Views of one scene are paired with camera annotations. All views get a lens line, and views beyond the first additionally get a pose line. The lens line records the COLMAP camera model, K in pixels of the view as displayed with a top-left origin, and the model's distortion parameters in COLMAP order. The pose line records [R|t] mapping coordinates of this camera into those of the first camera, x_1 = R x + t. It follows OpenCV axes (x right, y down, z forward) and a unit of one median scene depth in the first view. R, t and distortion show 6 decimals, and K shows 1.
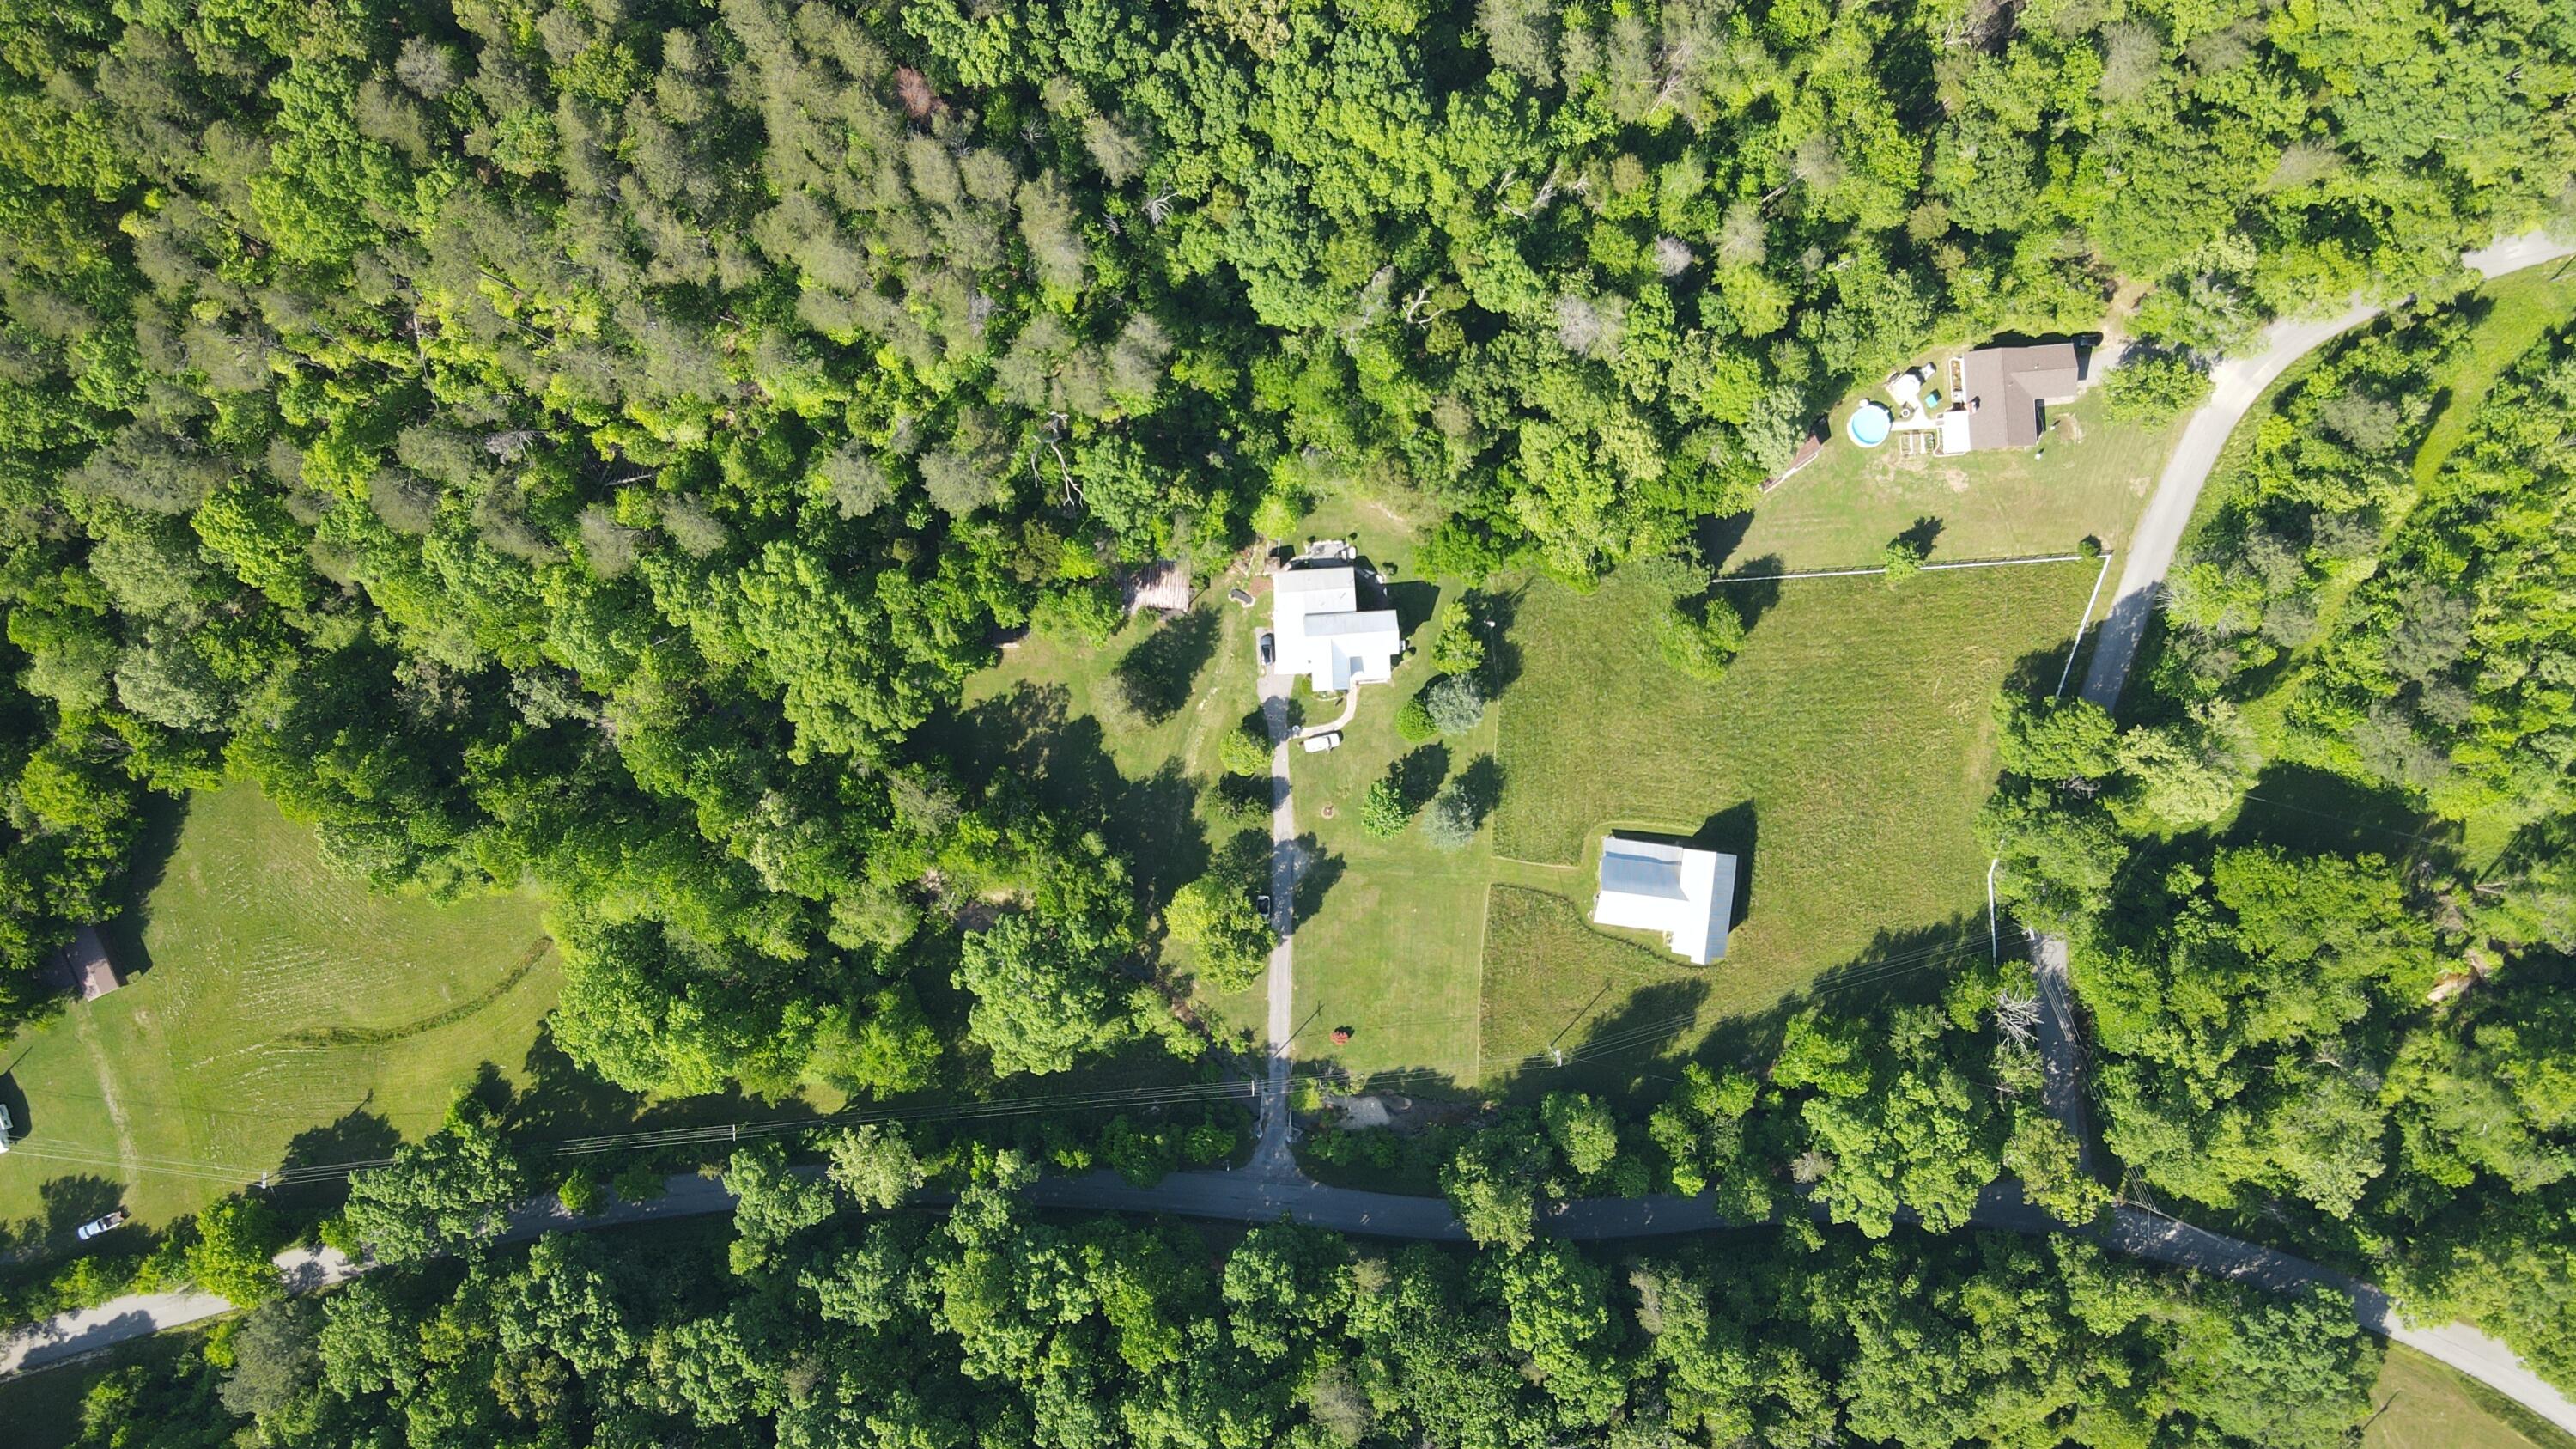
lens RADIAL K [[1844.4, 0, 1288.0], [0, 1844.4, 724.5], [0, 0, 1]] dist [0.005227, 0.005062]
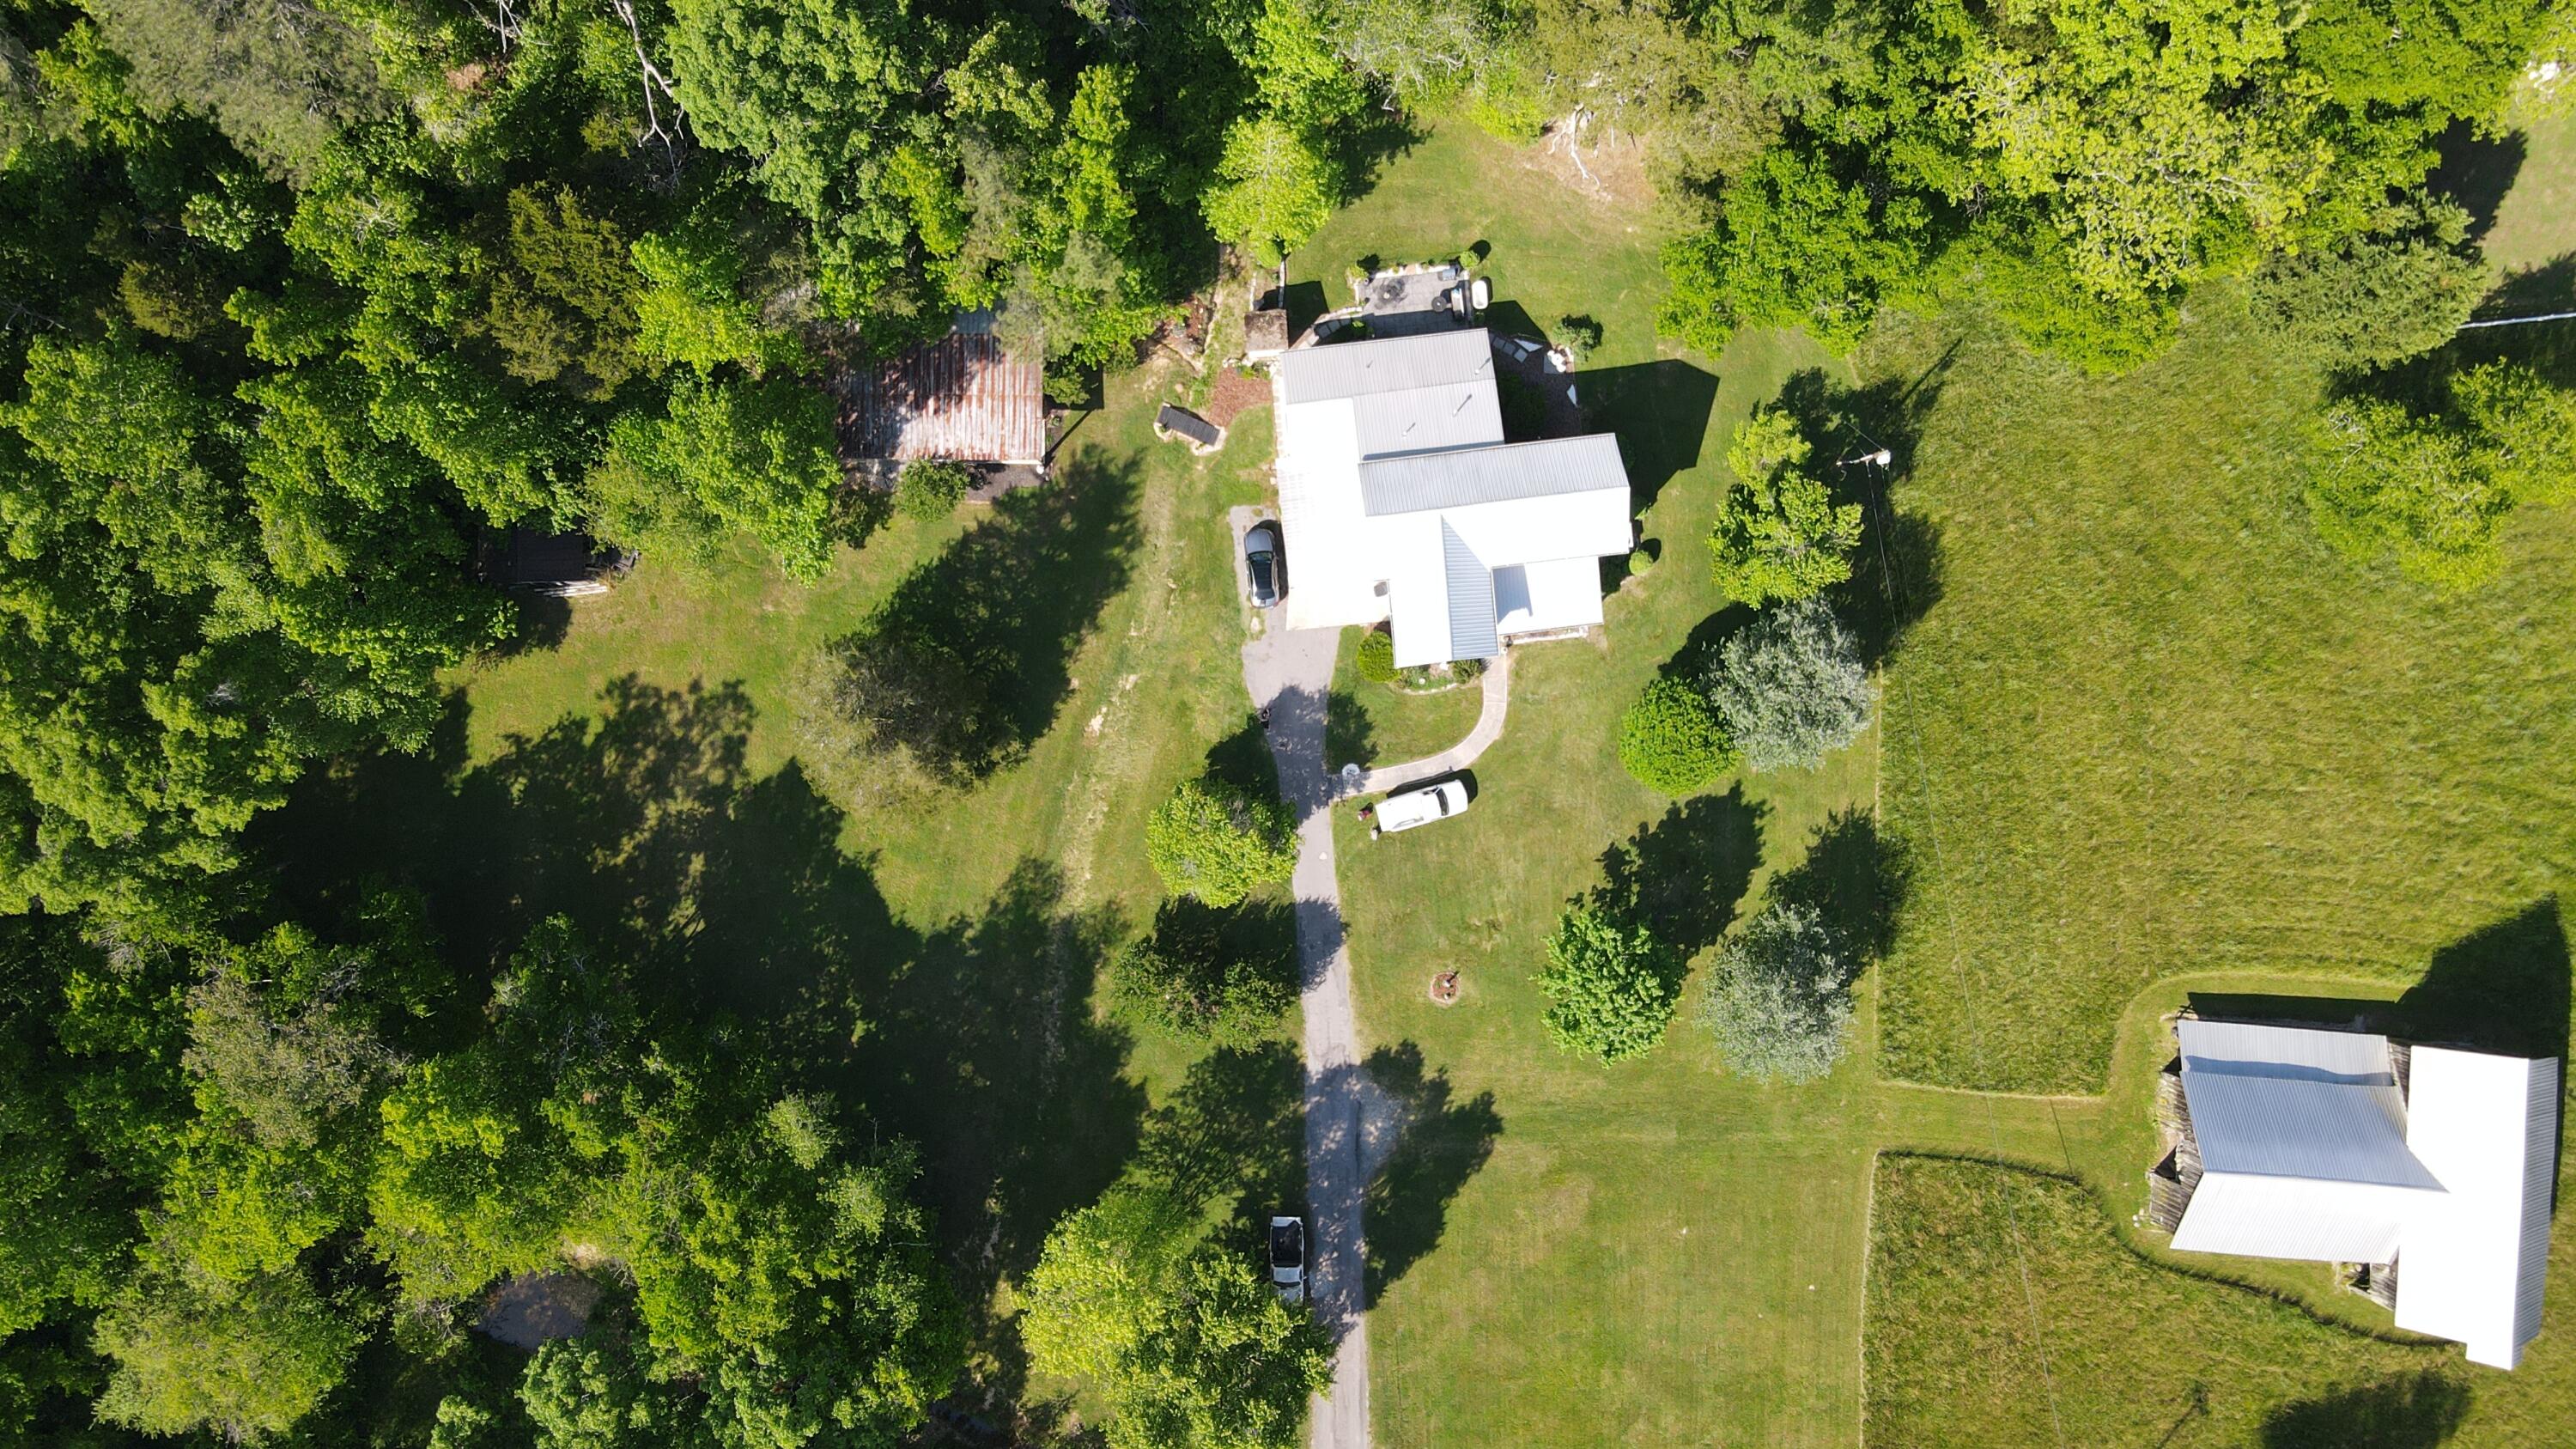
lens RADIAL K [[1844.4, 0, 1288.0], [0, 1844.4, 724.5], [0, 0, 1]] dist [0.005227, 0.005062]
pose [[0.998805, -0.048812, 0.002509, -0.009185], [0.048827, 0.998788, -0.006197, -0.005693], [-0.002203, 0.006312, 0.999978, 0.630236]]
